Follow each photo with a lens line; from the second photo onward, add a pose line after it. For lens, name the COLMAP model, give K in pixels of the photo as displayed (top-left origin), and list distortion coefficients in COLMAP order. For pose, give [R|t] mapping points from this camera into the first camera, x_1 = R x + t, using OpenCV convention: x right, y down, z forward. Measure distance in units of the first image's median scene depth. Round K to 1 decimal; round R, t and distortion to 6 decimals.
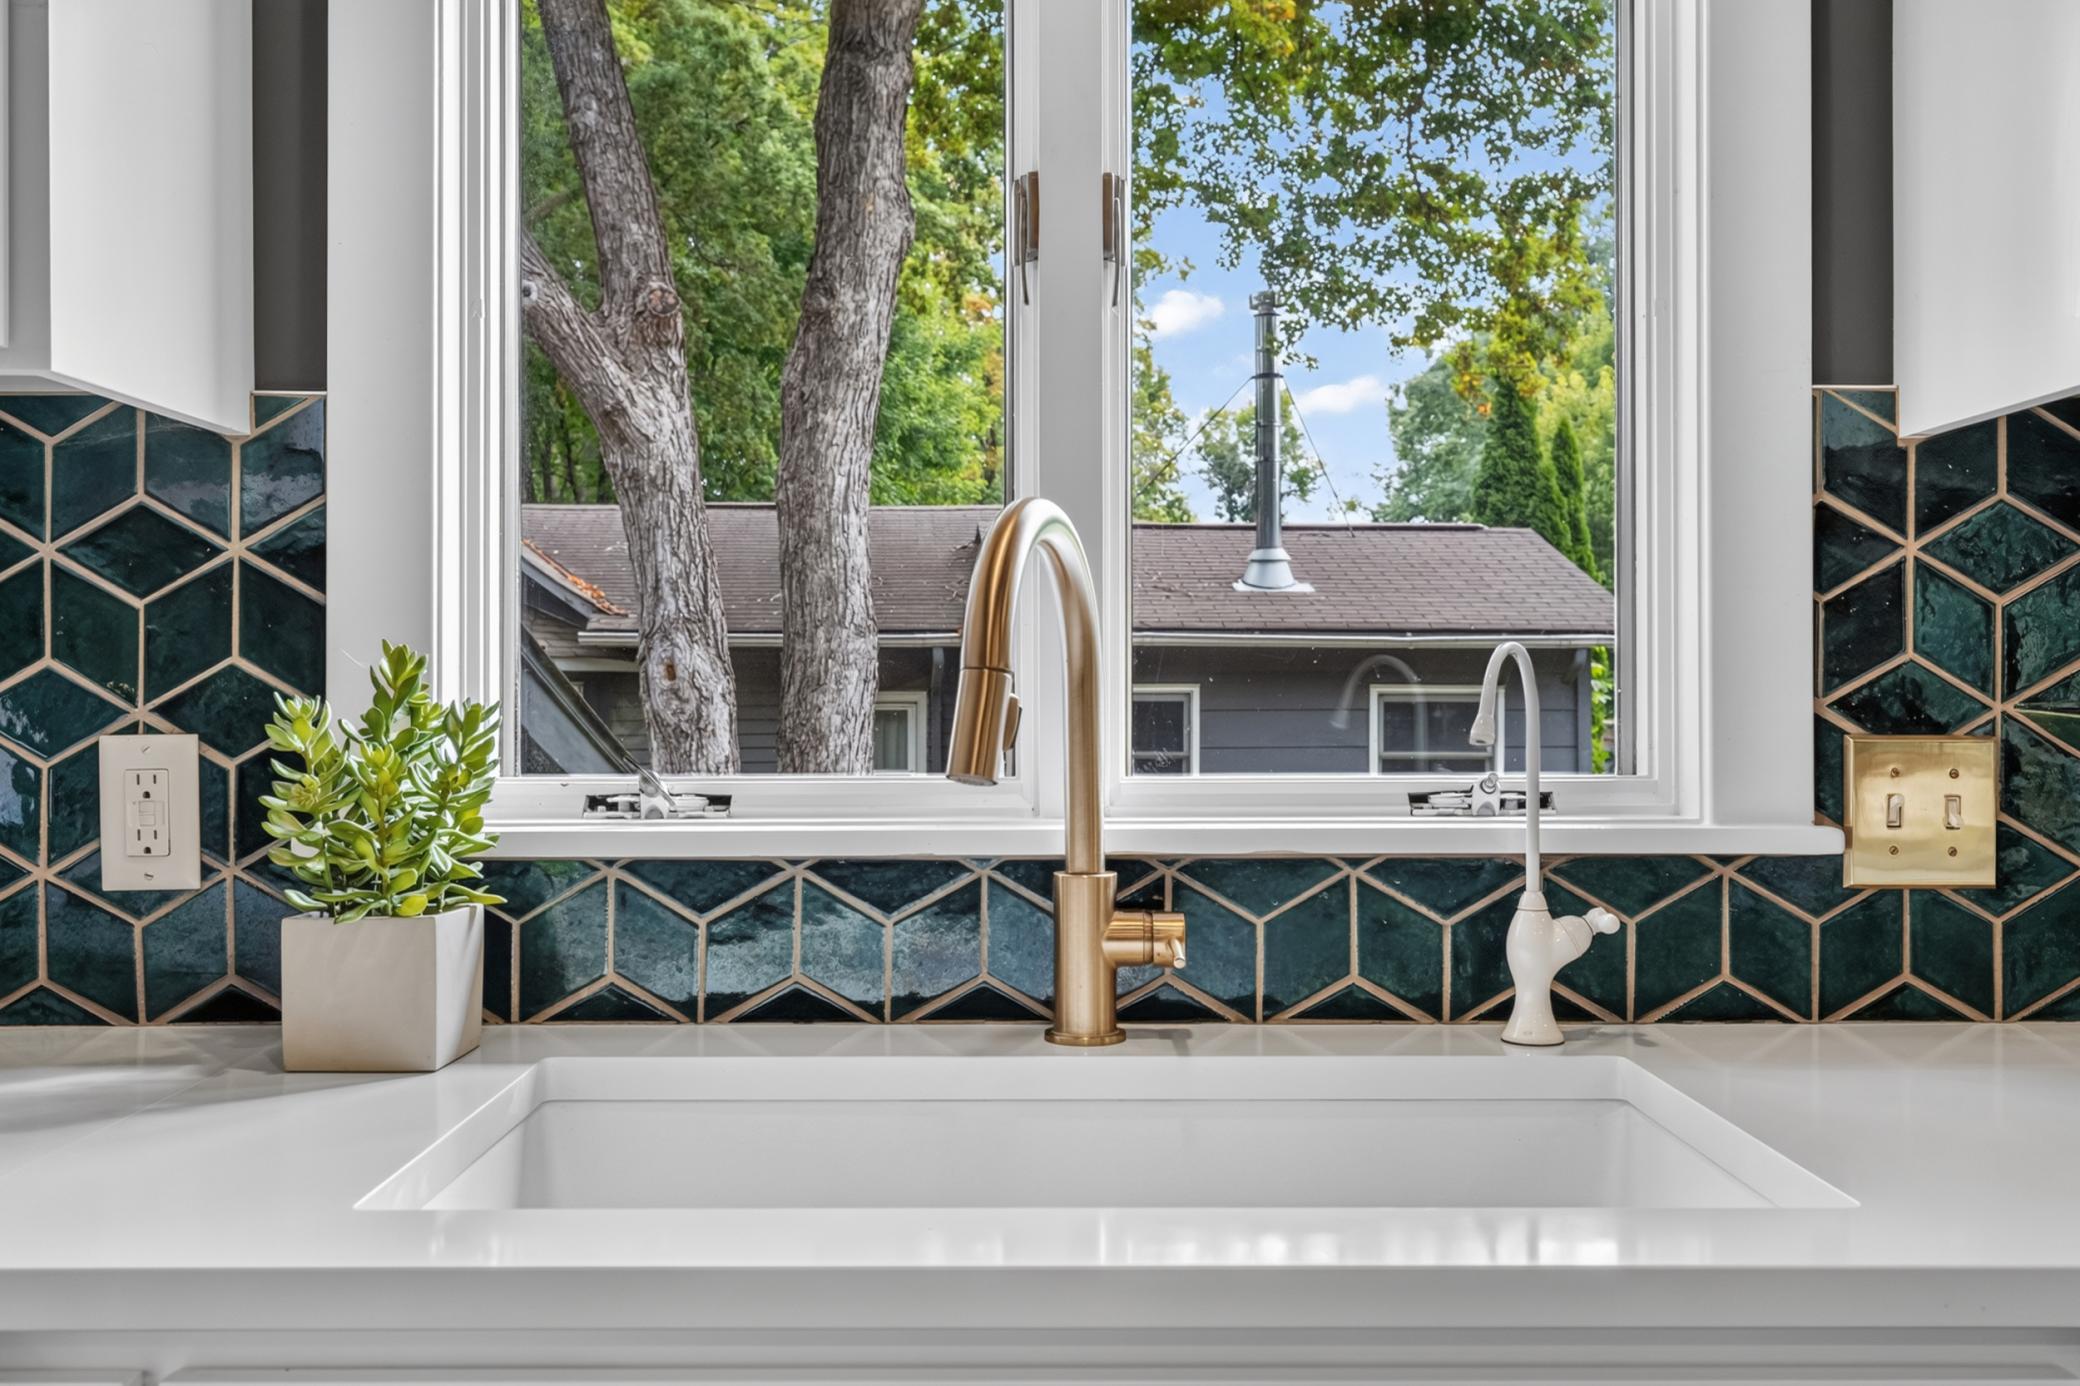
lens RADIAL K [[1582.6, 0, 1034.3], [0, 1582.6, 684.2], [0, 0, 1]] dist [-0.000362, -0.000074]
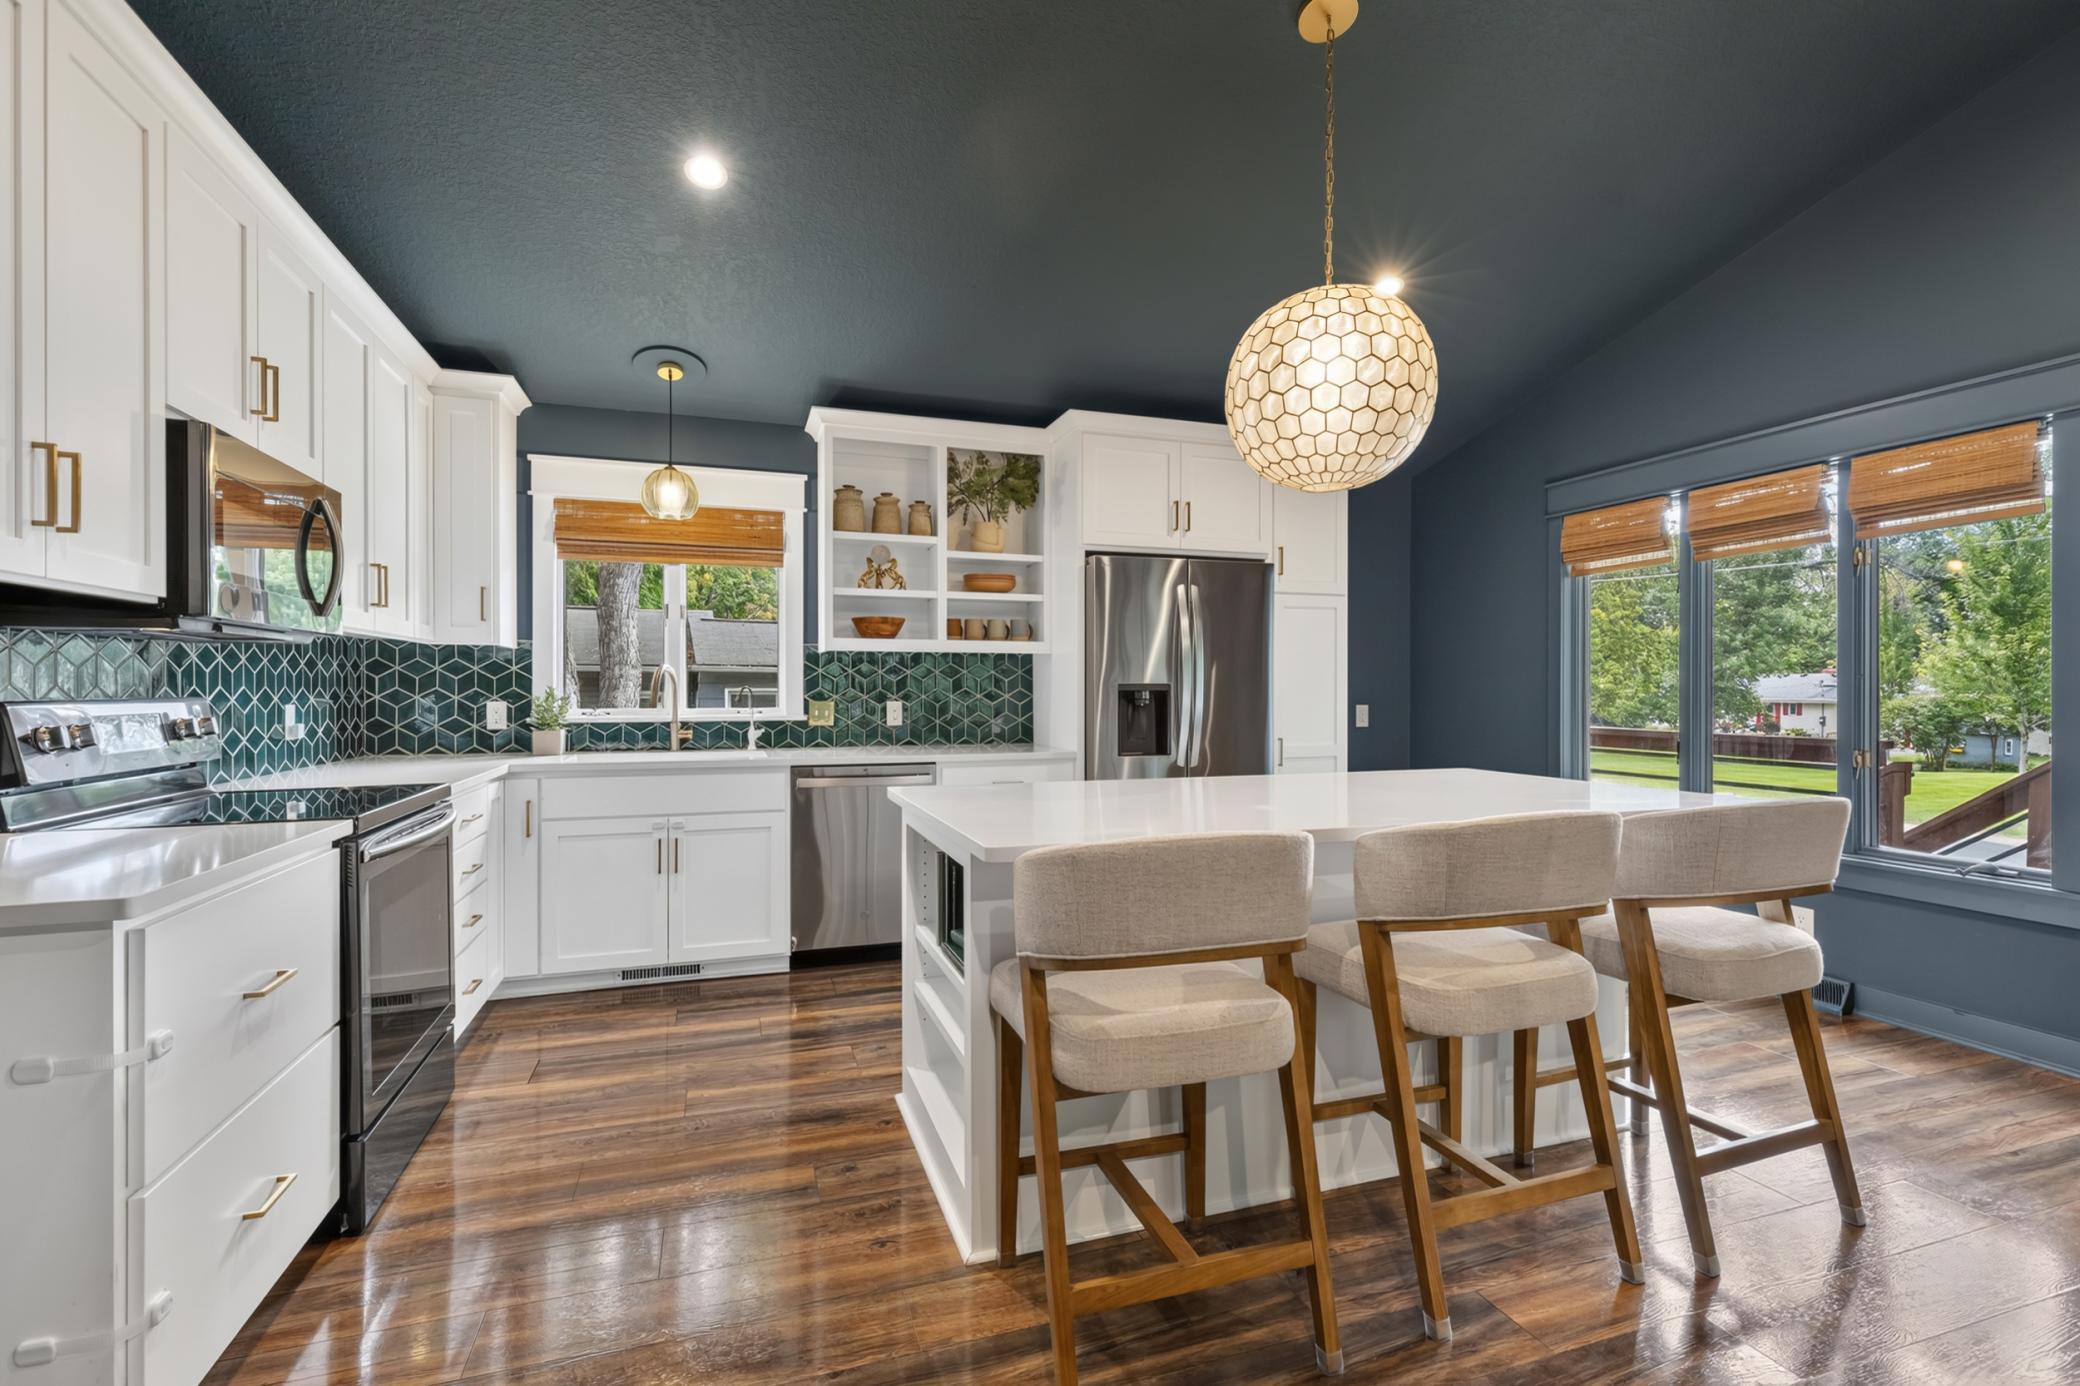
lens RADIAL K [[929.3, 0, 1040.5], [0, 929.3, 686.2], [0, 0, 1]] dist [-0.000827, -0.000418]
pose [[0.954095, 0.002650, 0.299494, 0.290325], [-0.004139, 0.999982, 0.004337, -0.044083], [-0.299477, -0.005377, 0.954088, -2.702612]]
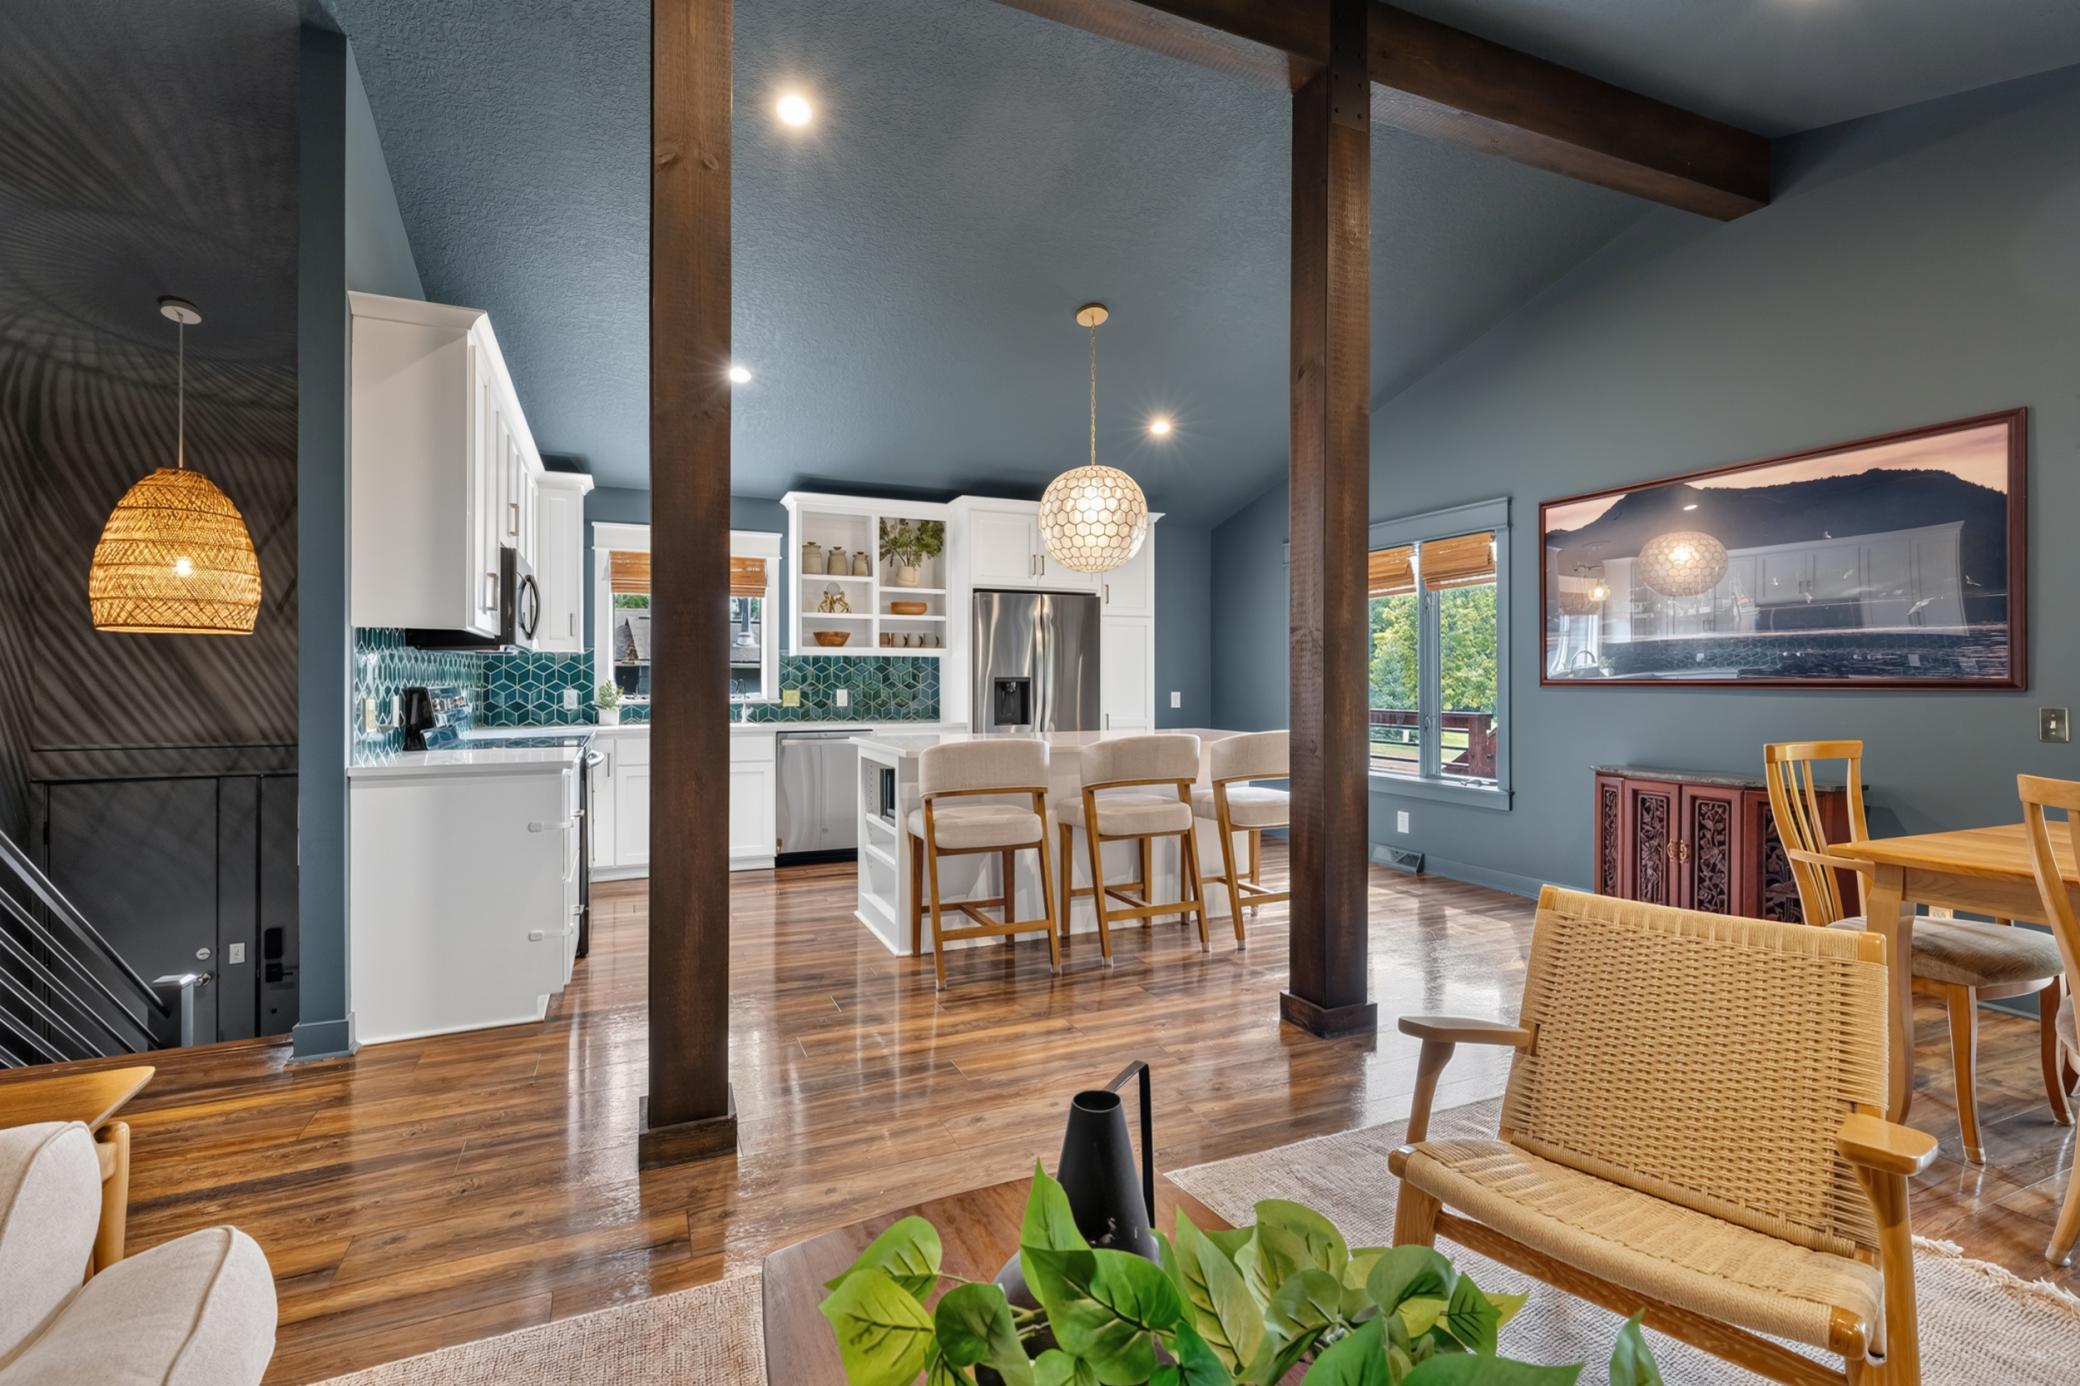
lens RADIAL K [[957.2, 0, 1044.7], [0, 957.2, 674.4], [0, 0, 1]] dist [0.000714, -0.000089]
pose [[0.925417, 0.003690, 0.378932, -0.164571], [-0.003305, 0.999993, -0.001667, -0.048141], [-0.378936, 0.000290, 0.925423, -4.532164]]
